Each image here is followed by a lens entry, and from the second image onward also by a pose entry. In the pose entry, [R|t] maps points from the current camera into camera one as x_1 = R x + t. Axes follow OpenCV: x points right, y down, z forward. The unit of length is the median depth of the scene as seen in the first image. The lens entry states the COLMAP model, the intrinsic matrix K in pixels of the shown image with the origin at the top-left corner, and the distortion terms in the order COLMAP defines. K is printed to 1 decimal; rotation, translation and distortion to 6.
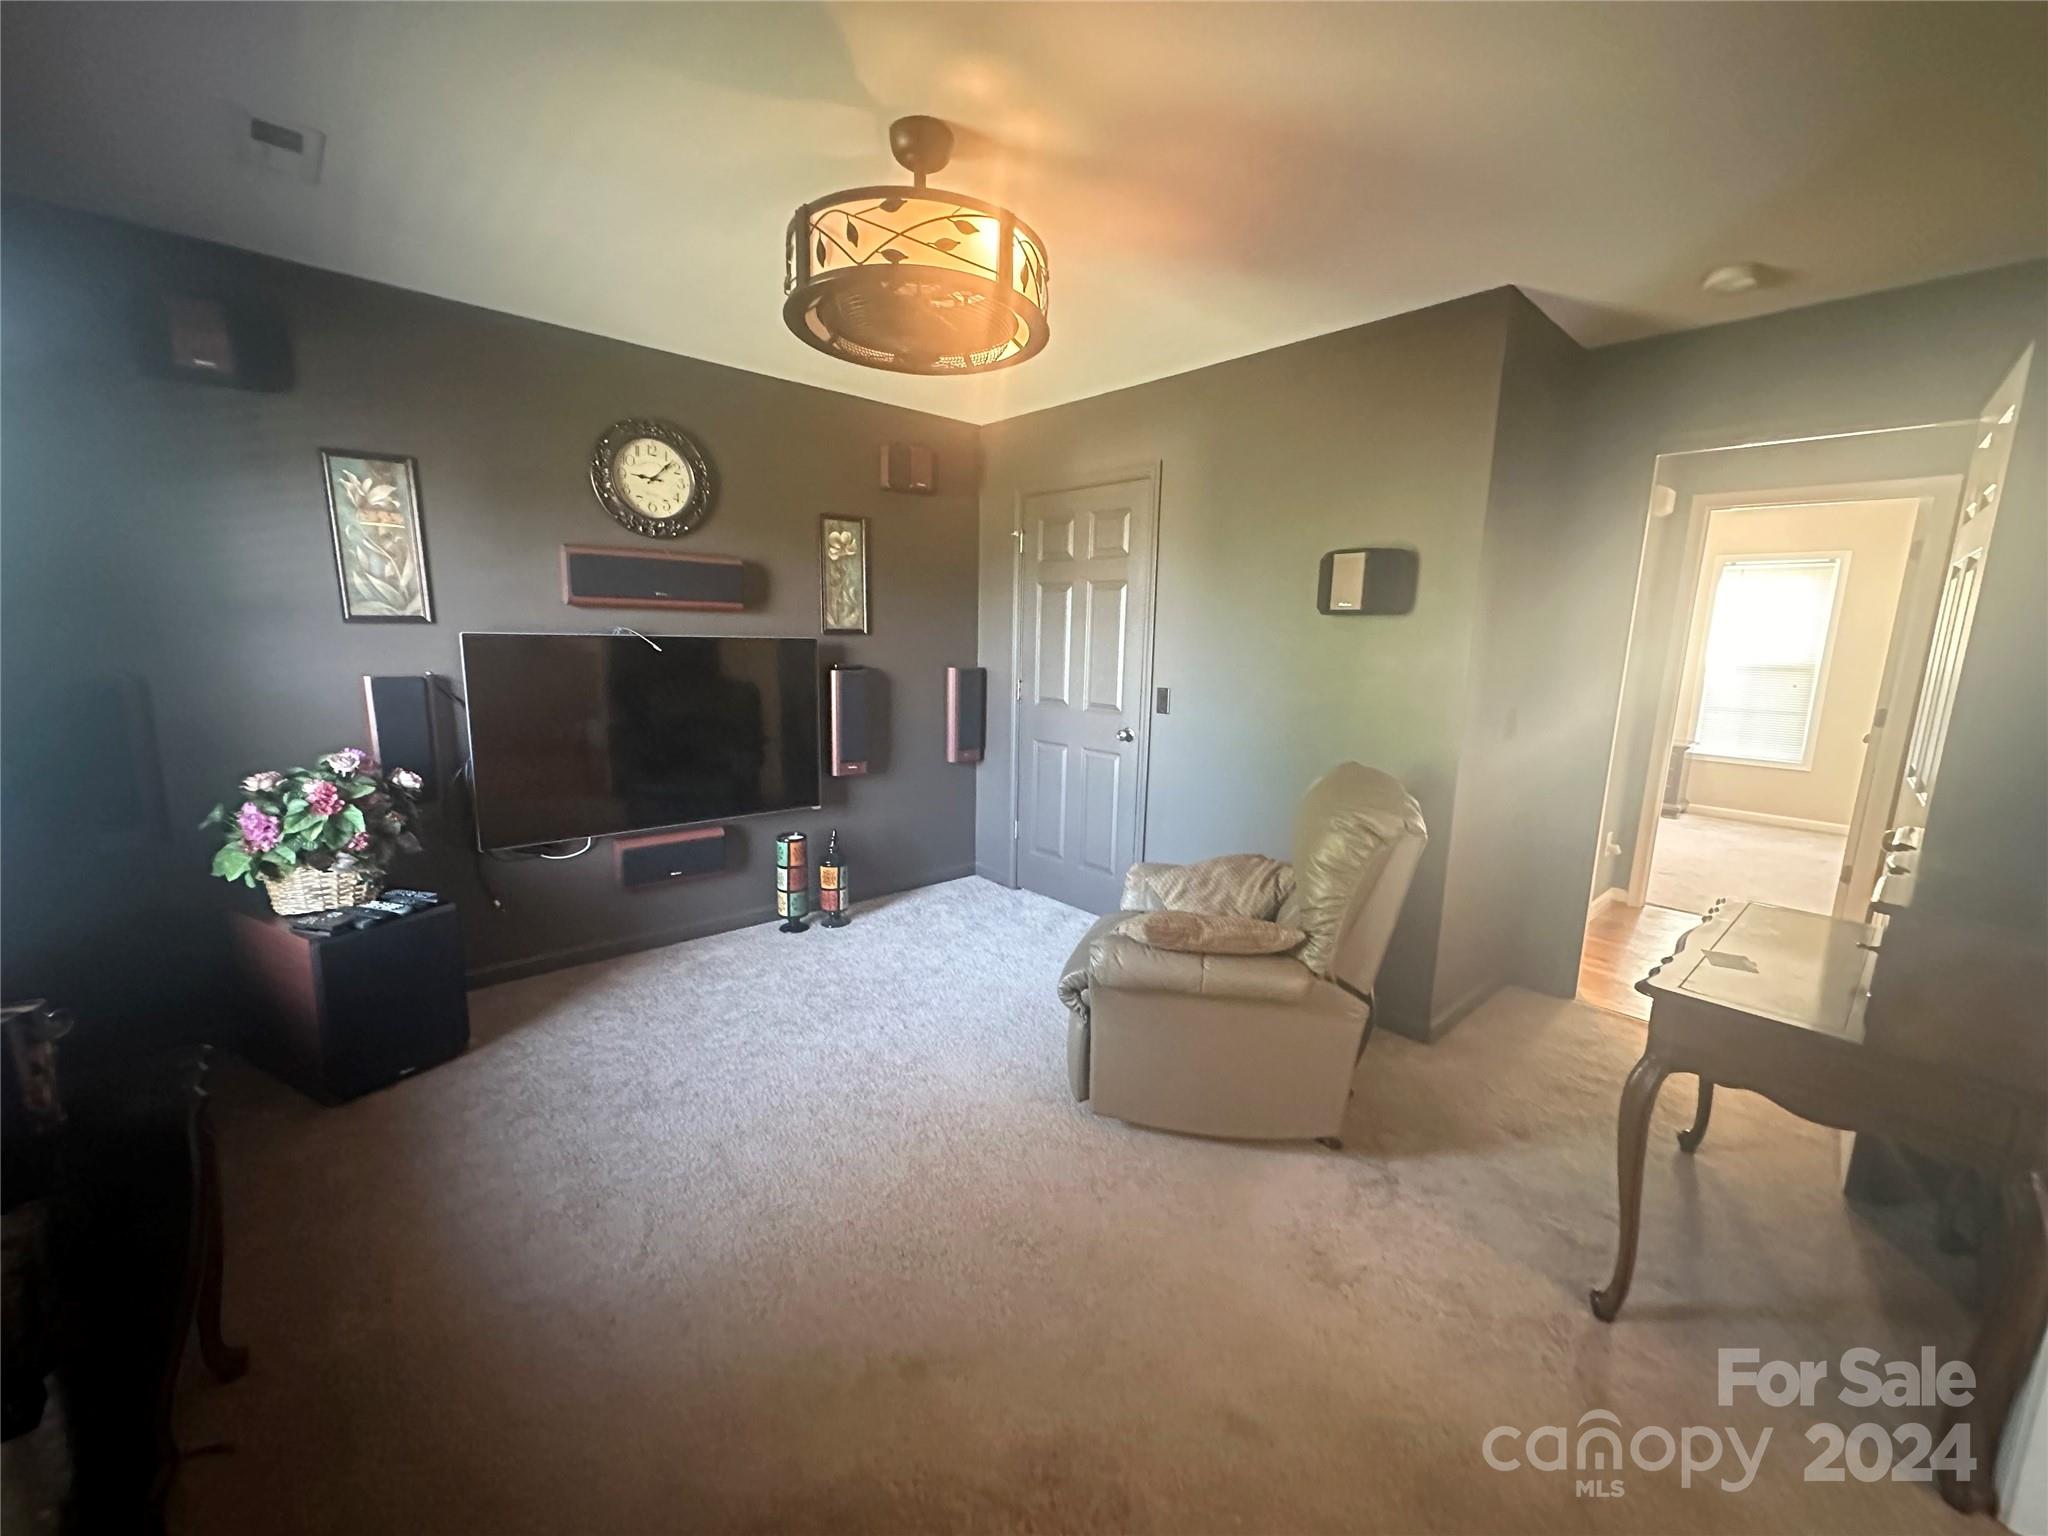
lens RADIAL K [[814.5, 0, 1015.0], [0, 814.5, 771.5], [0, 0, 1]] dist [-0.001592, 0.000786]
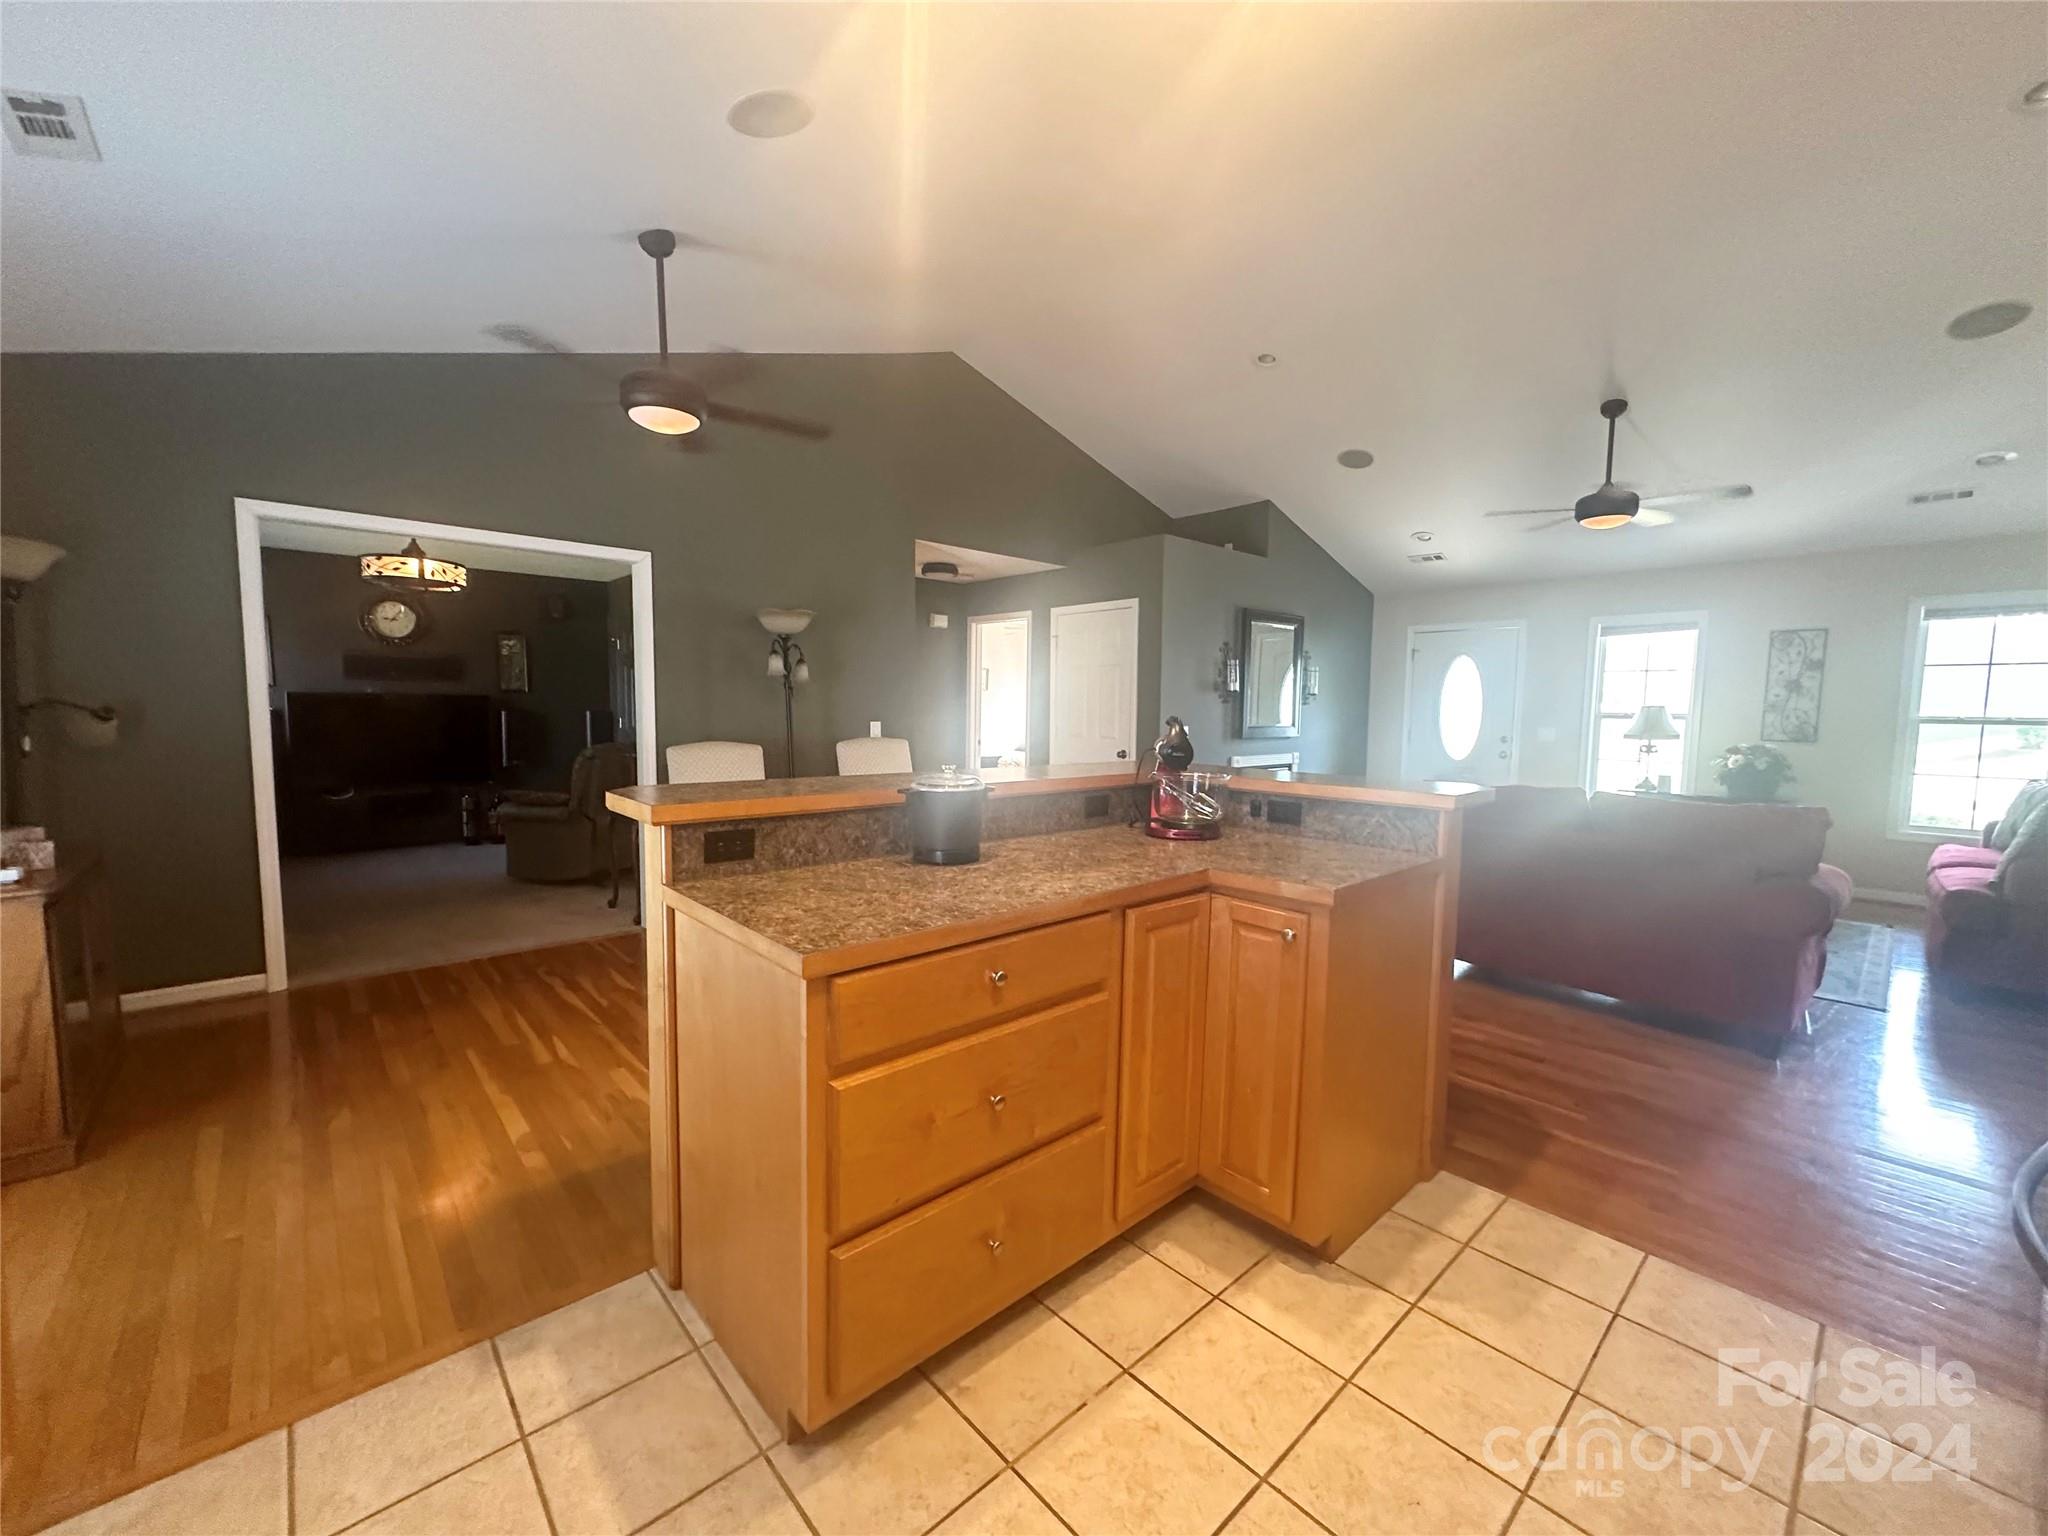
lens RADIAL K [[814.5, 0, 1026.9], [0, 814.5, 768.8], [0, 0, 1]] dist [-0.001592, 0.000786]
pose [[0.999806, -0.012263, 0.015387, 1.184989], [0.013620, 0.995721, -0.091401, 0.246465], [-0.014200, 0.091592, 0.995695, -1.109204]]
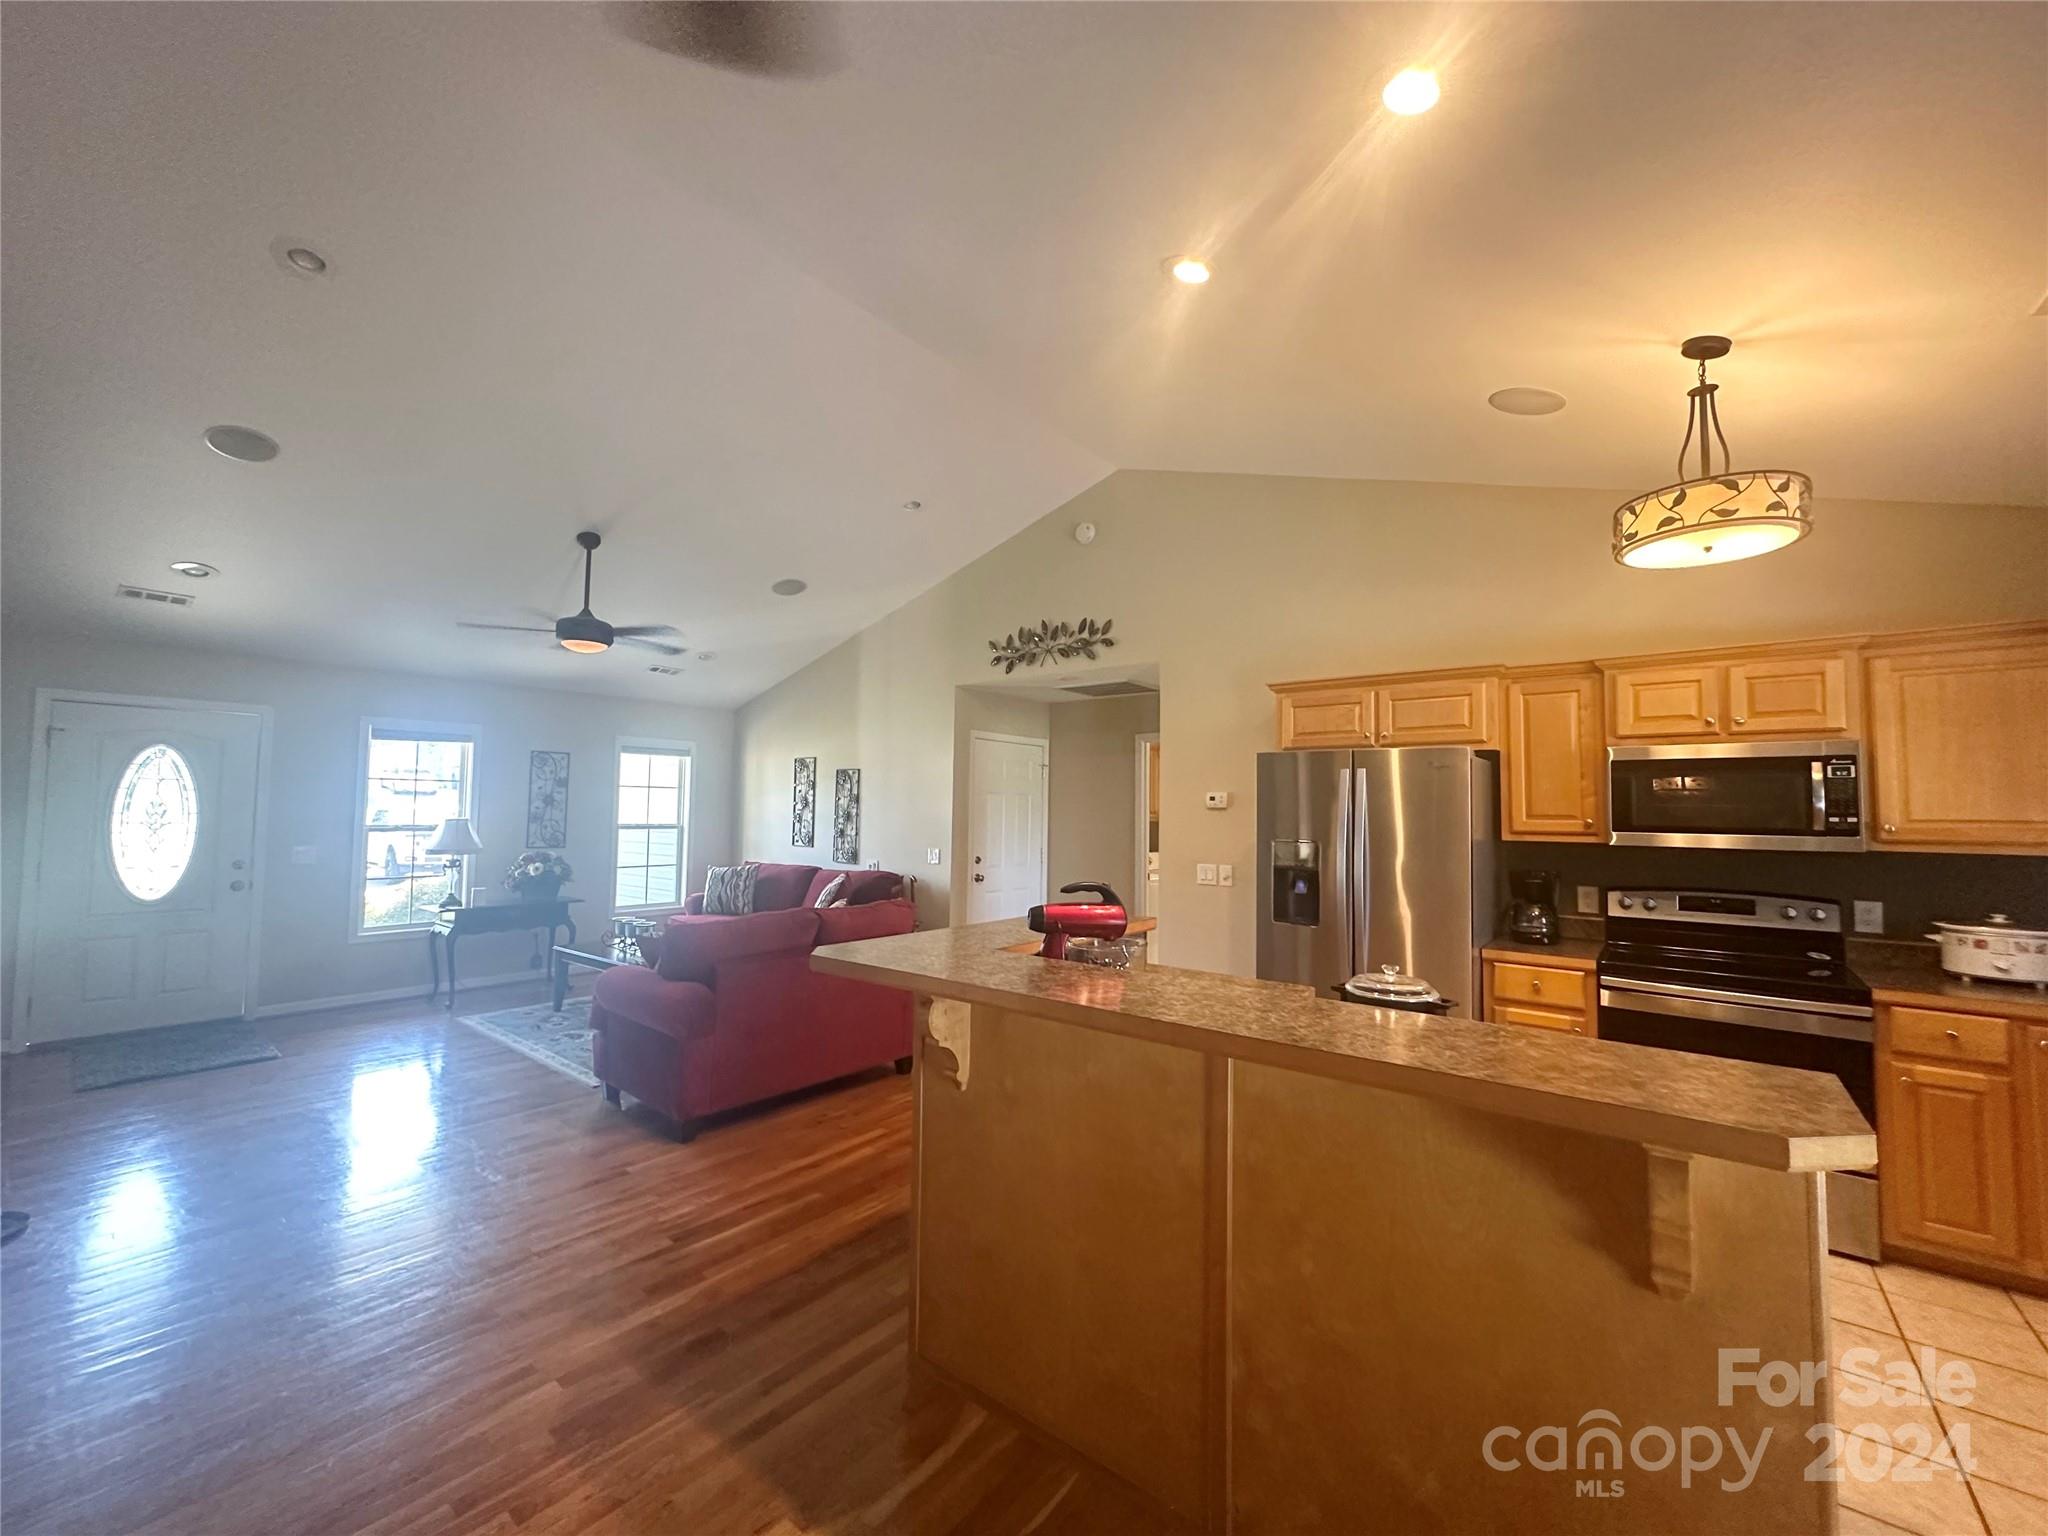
lens RADIAL K [[814.5, 0, 1020.5], [0, 814.5, 769.8], [0, 0, 1]] dist [-0.001592, 0.000786]
pose [[-0.167589, 0.023832, 0.985569, 0.615519], [0.150311, 0.988637, 0.001653, 0.011126], [-0.974331, 0.148419, -0.169267, -0.139353]]
